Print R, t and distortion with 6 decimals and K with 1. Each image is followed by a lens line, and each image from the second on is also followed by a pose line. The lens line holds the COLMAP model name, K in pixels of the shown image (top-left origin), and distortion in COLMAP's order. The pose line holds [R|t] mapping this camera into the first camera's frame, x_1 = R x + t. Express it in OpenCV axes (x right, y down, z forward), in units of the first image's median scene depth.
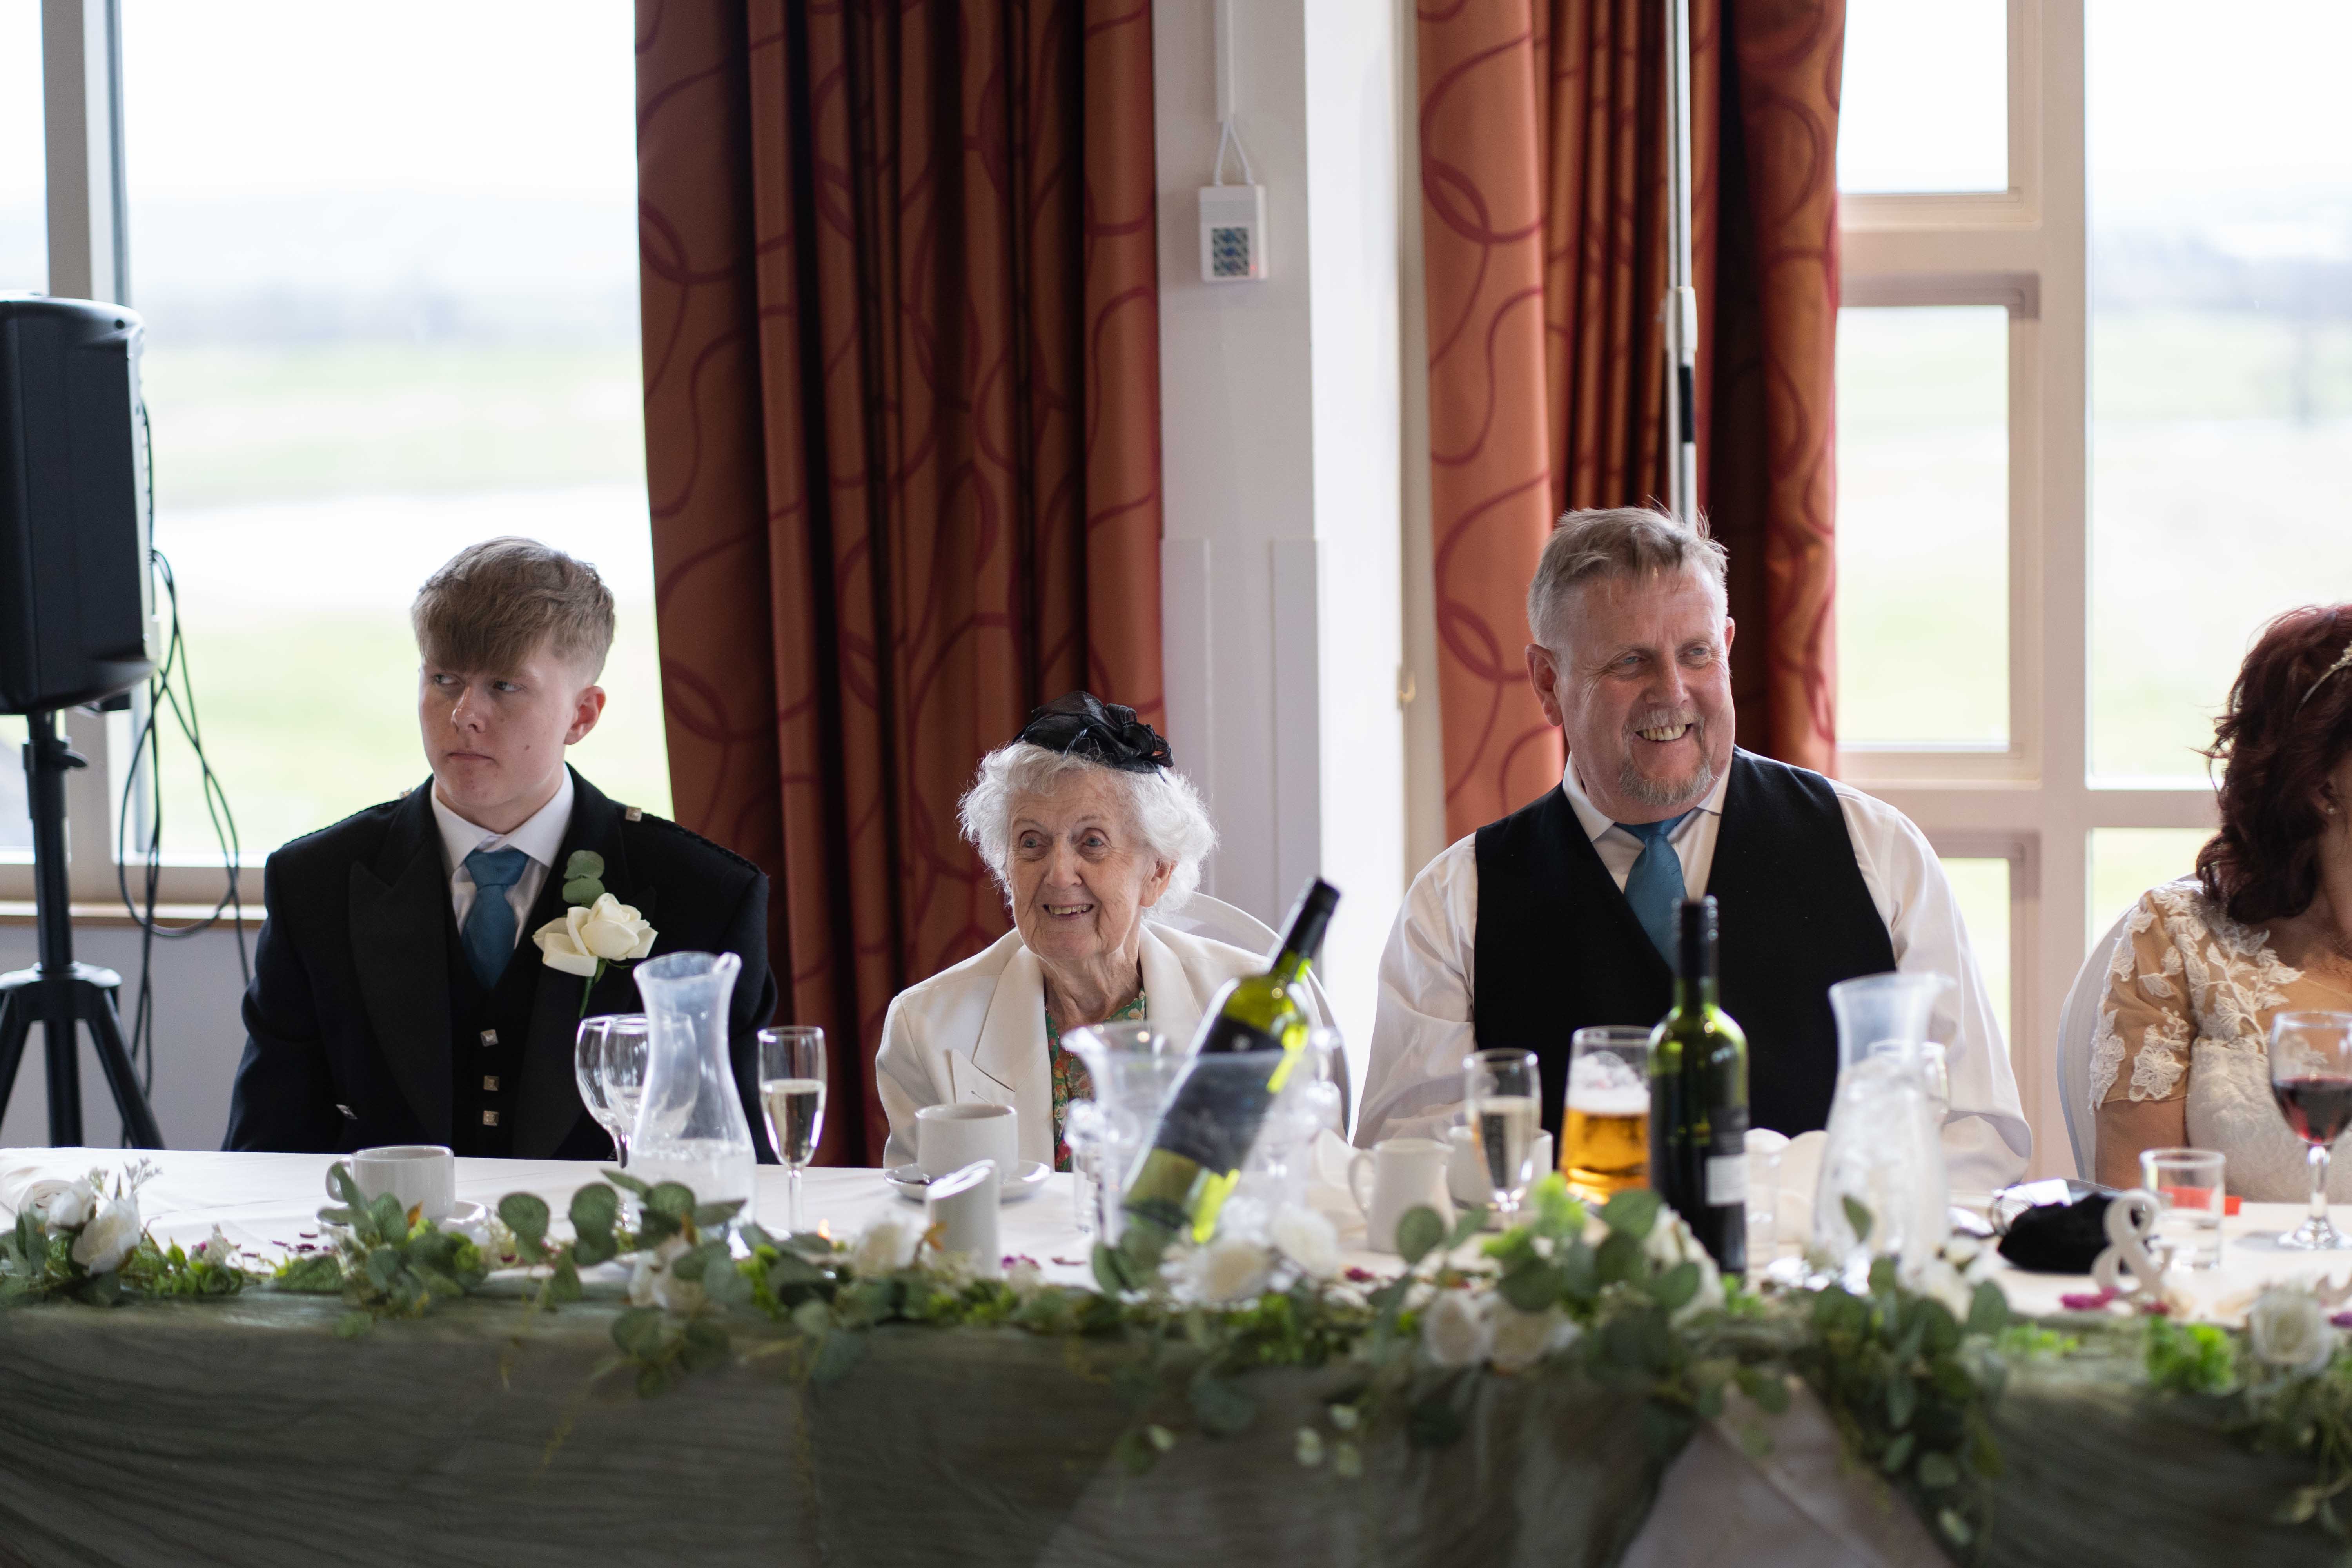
lens RADIAL K [[5580.1, 0, 1181.9], [0, 5580.1, 765.8], [0, 0, 1]] dist [0.151989, -2.833146]
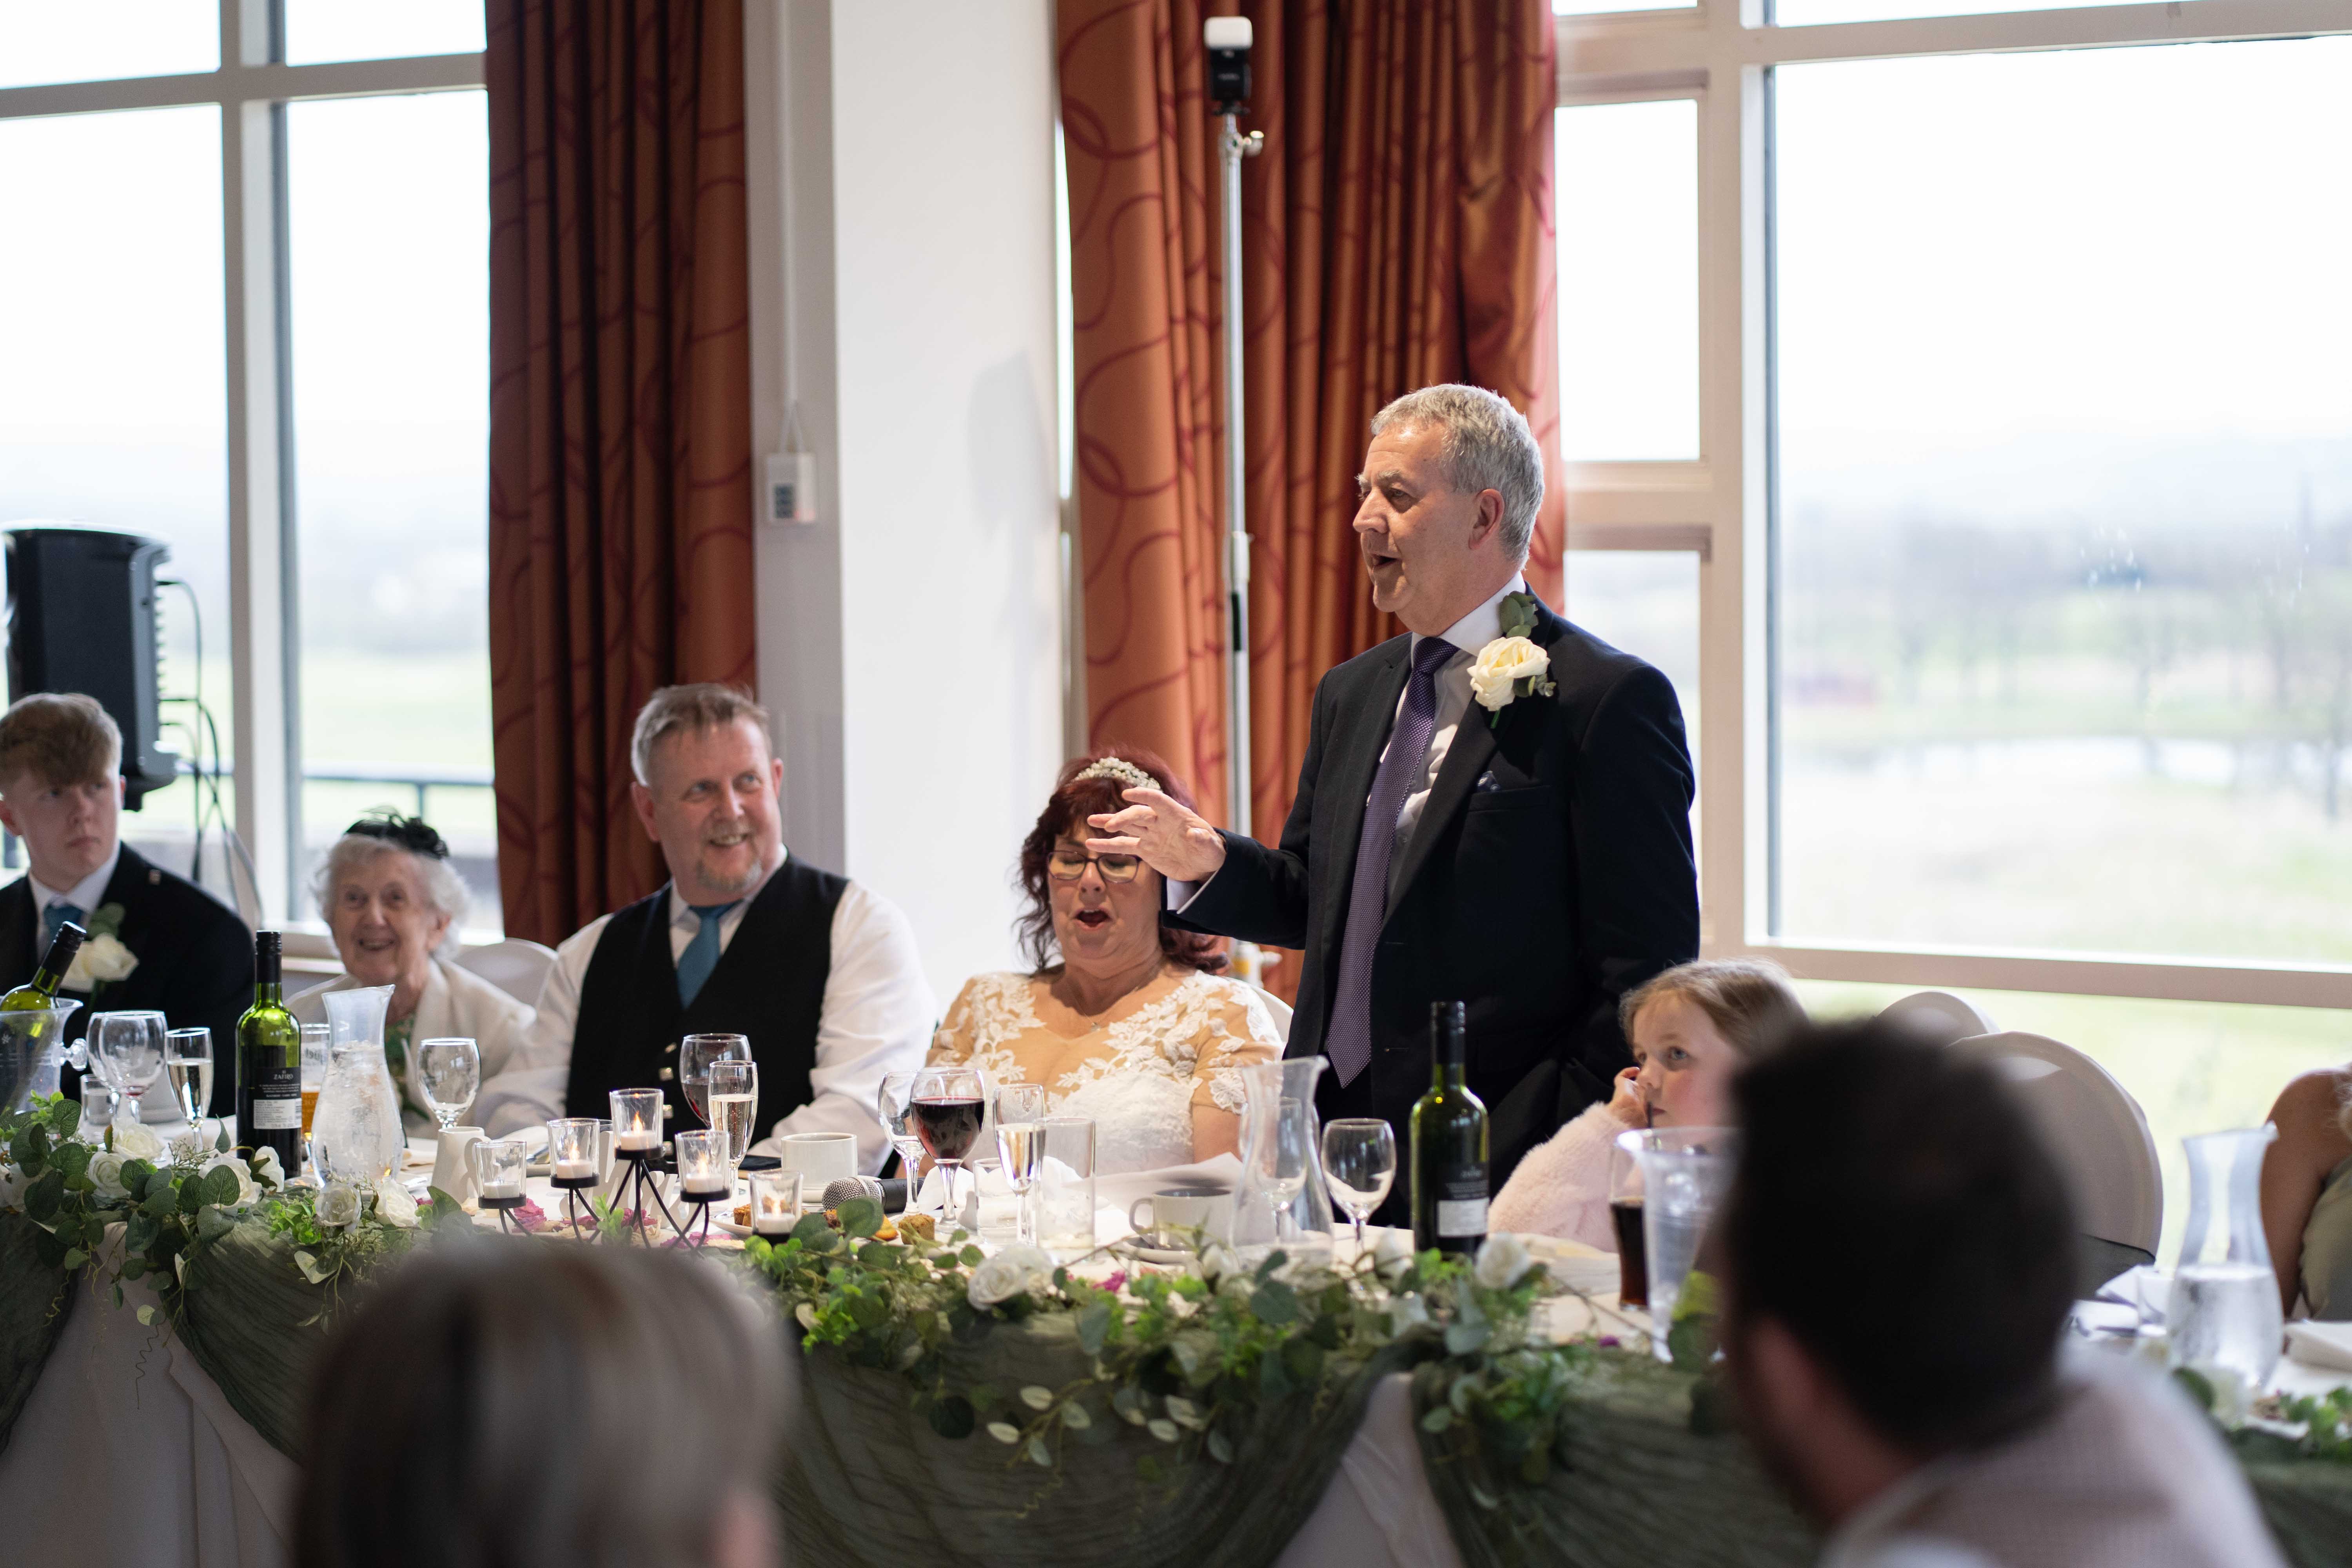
lens RADIAL K [[5586.8, 0, 1176.7], [0, 5586.8, 786.7], [0, 0, 1]] dist [0.140285, -2.632878]
pose [[0.910987, 0.032837, -0.411126, 0.930349], [-0.047890, 0.998505, -0.026365, 0.012913], [0.409645, 0.043707, 0.911197, -0.289407]]
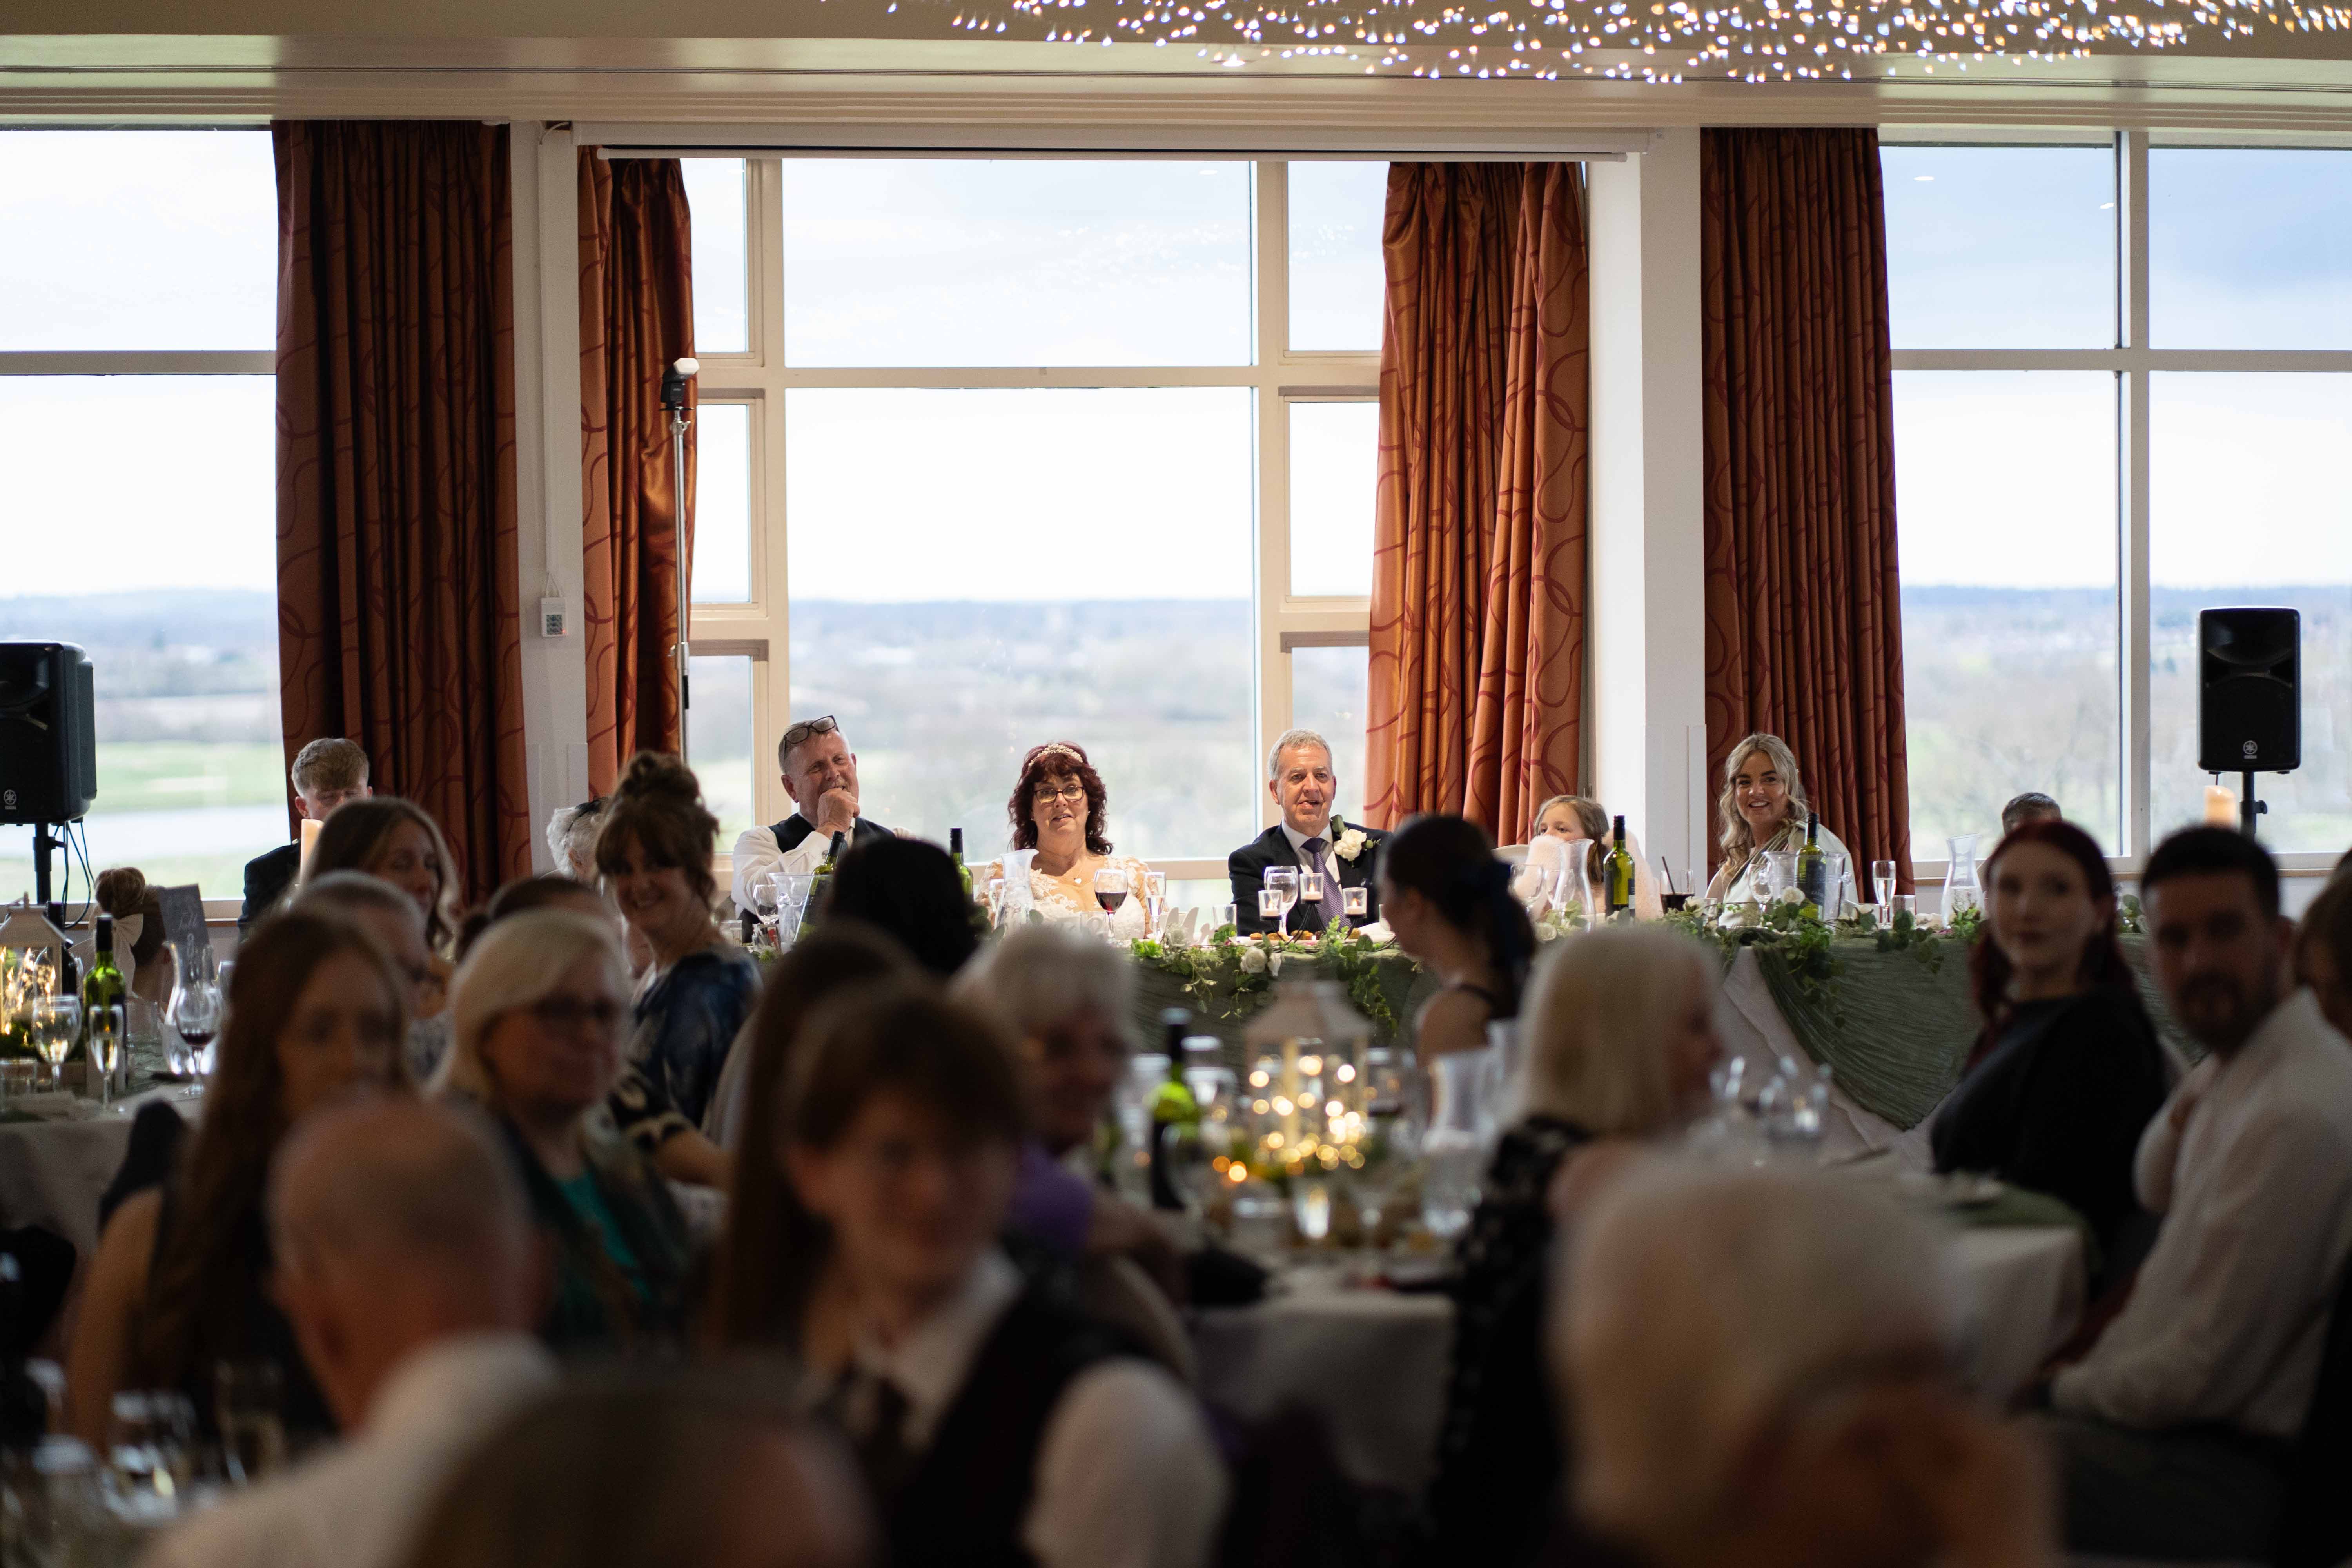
lens RADIAL K [[5469.4, 0, 1180.1], [0, 5469.4, 785.0], [0, 0, 1]] dist [0.010269, -0.158106]
pose [[0.900277, -0.007262, 0.435257, -1.094705], [0.038759, 0.997227, -0.063531, 0.194394], [-0.433589, 0.074065, 0.898062, -1.742211]]
